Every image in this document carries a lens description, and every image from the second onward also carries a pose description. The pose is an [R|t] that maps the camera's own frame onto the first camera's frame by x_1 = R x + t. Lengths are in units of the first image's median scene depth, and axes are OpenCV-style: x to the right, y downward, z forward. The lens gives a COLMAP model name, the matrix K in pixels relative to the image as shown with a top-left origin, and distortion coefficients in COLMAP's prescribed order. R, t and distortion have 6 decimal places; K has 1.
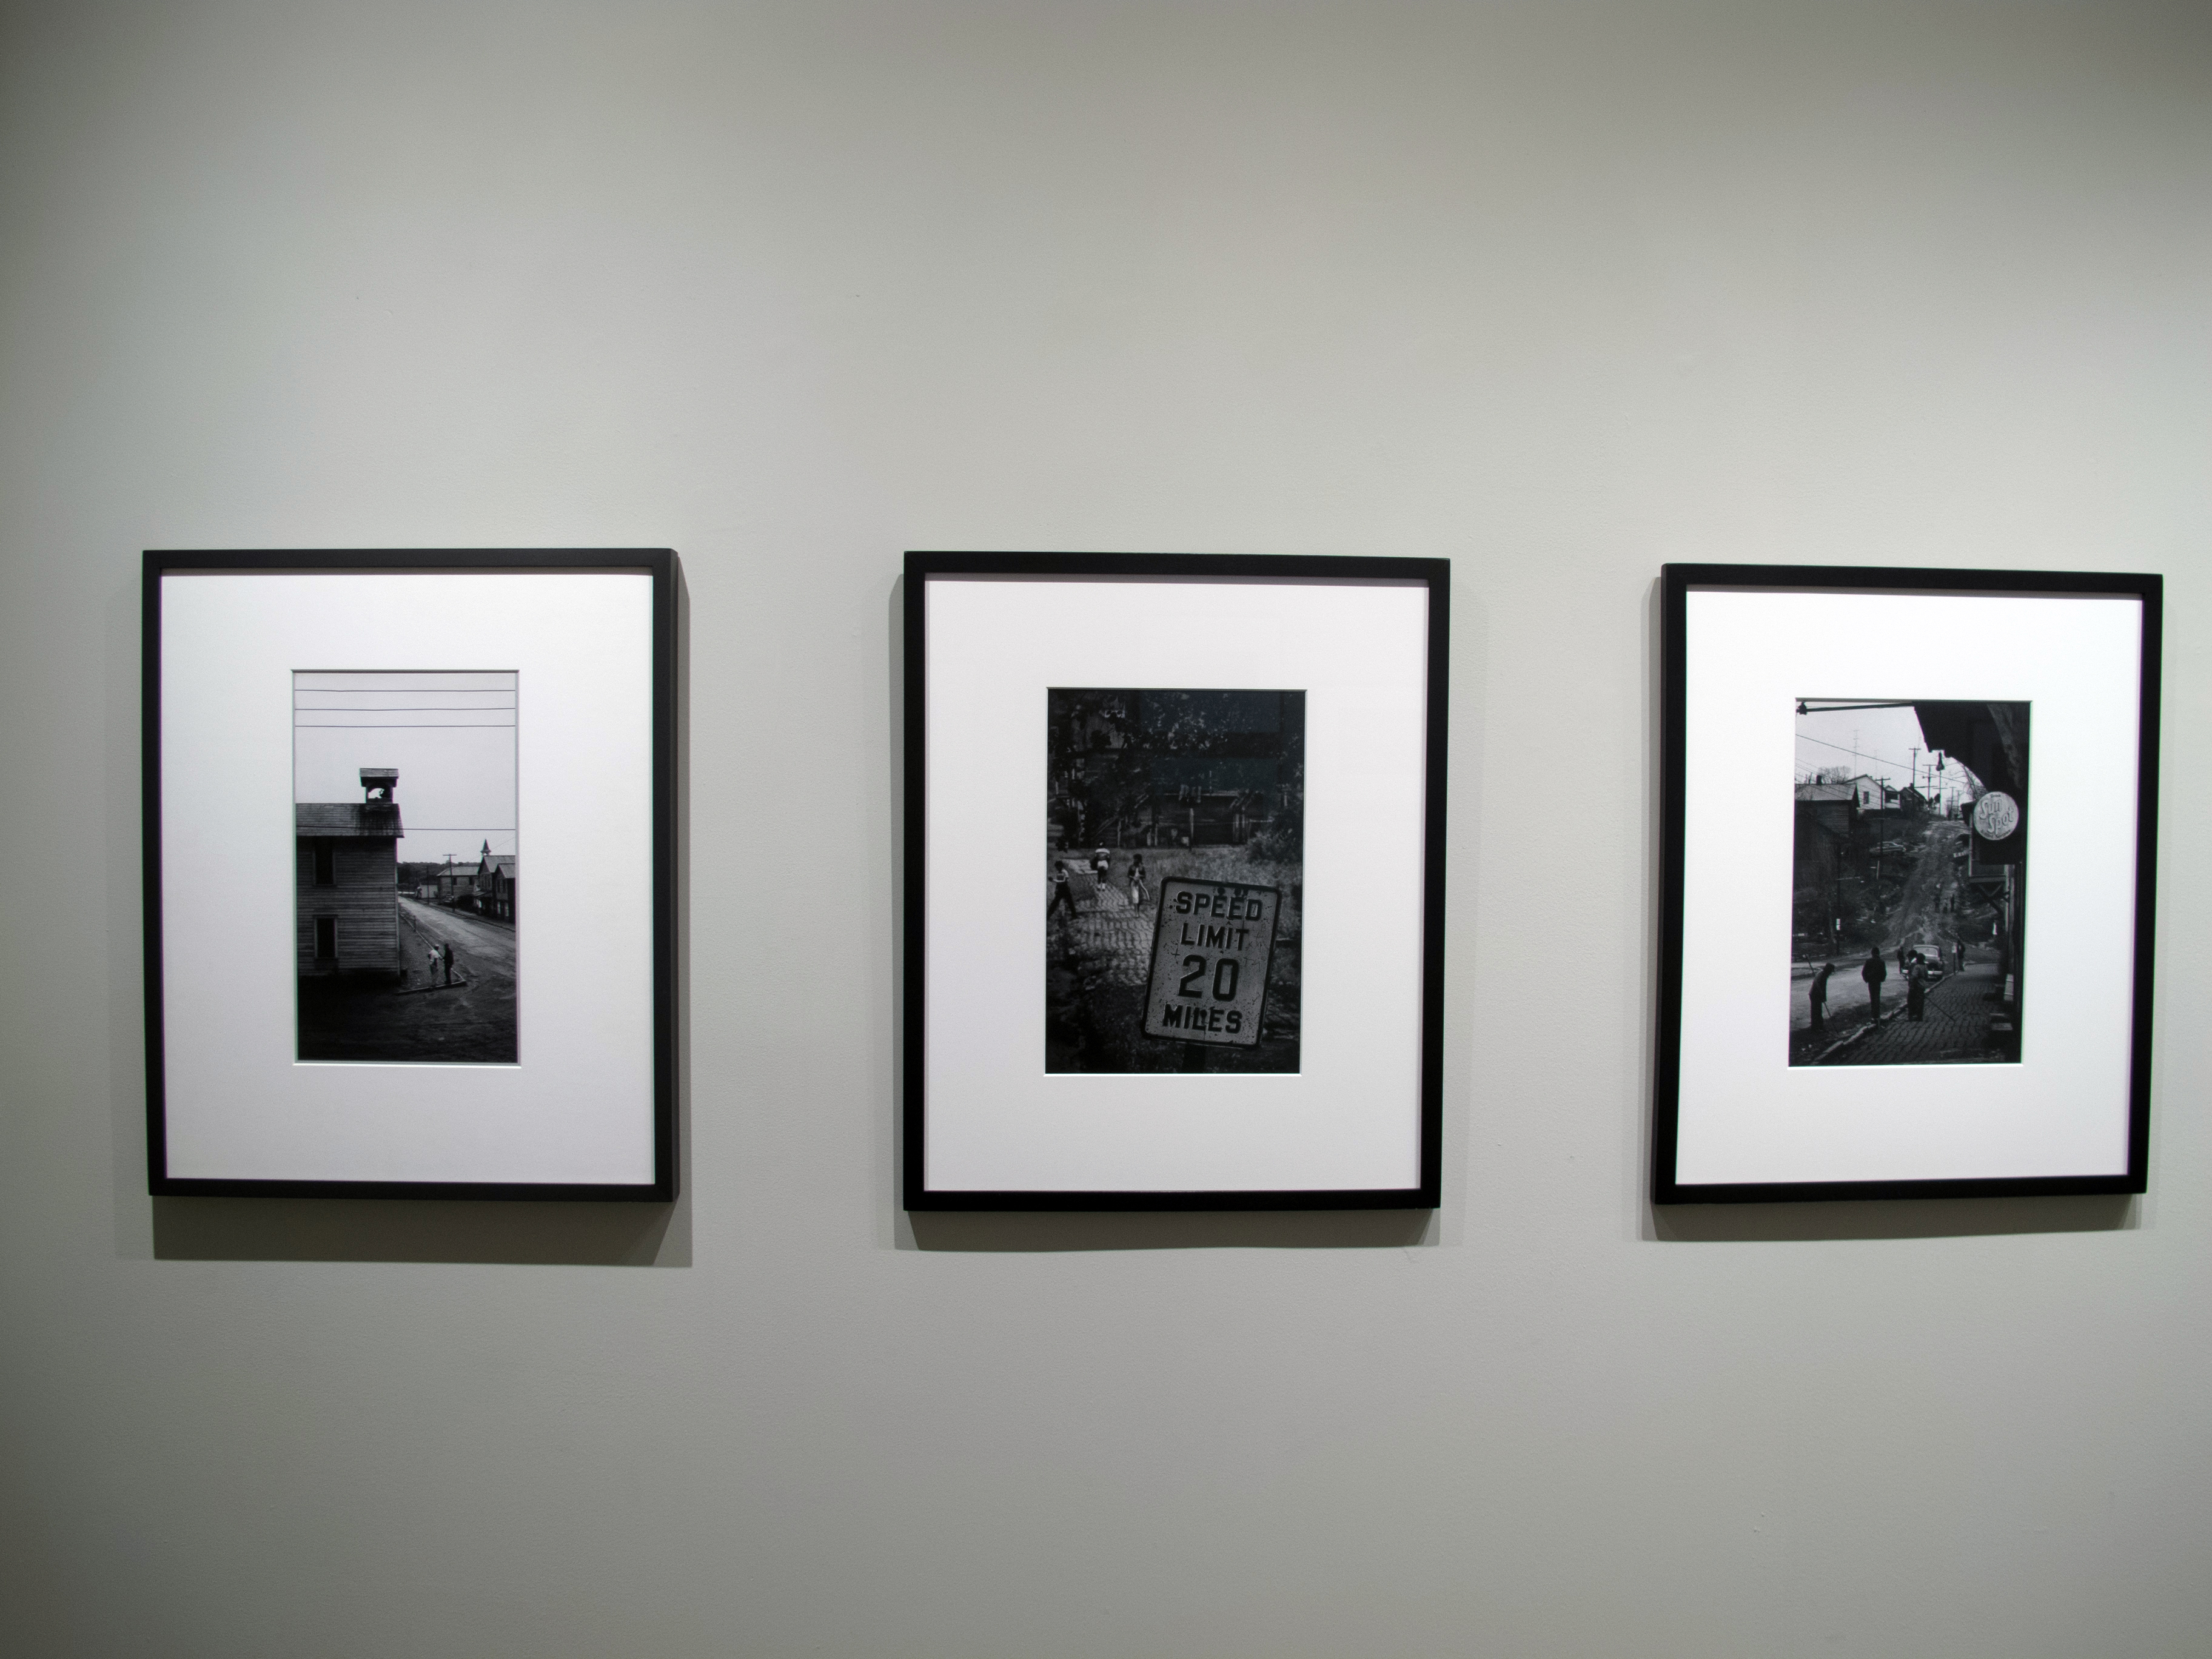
lens RADIAL K [[1824.5, 0, 1106.0], [0, 1824.5, 829.5], [0, 0, 1]] dist [-0.138037, 0.088063]
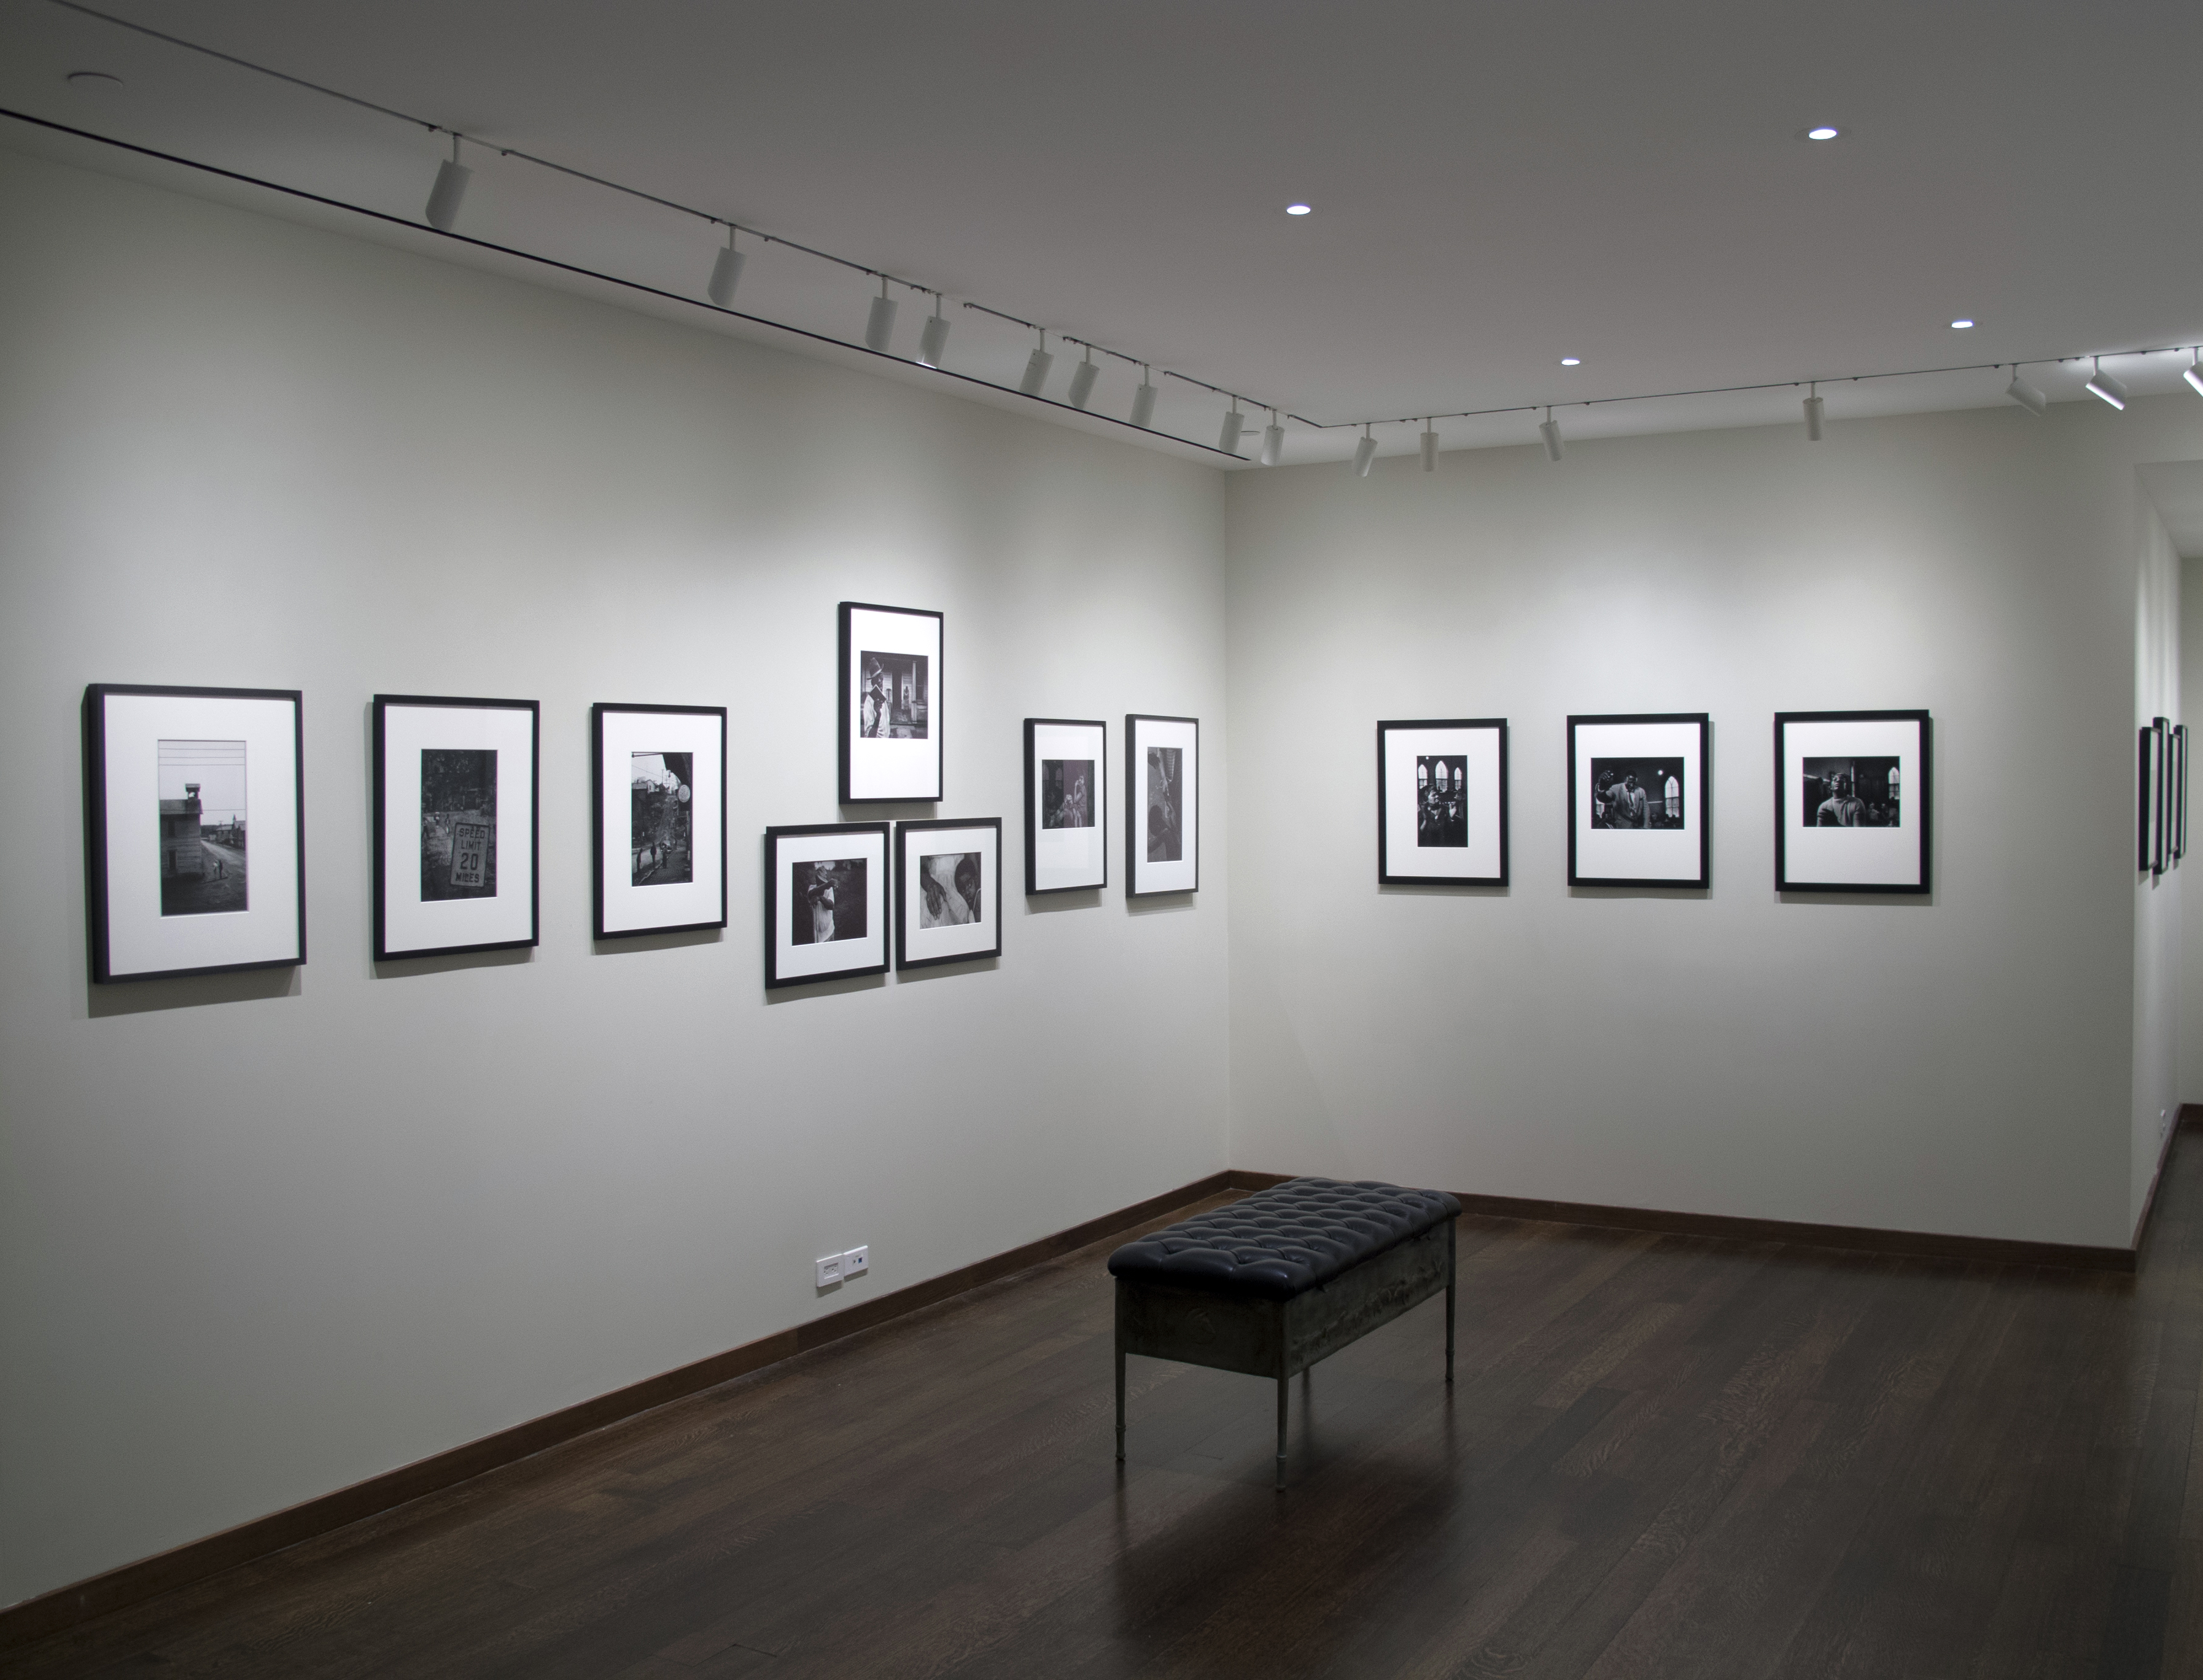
lens RADIAL K [[2134.7, 0, 1101.5], [0, 2134.7, 840.0], [0, 0, 1]] dist [-0.003578, -0.005499]
pose [[0.537024, -0.034002, 0.842881, -1.978527], [0.023626, 0.999402, 0.025263, -0.003815], [-0.843236, 0.006347, 0.537506, -1.356679]]
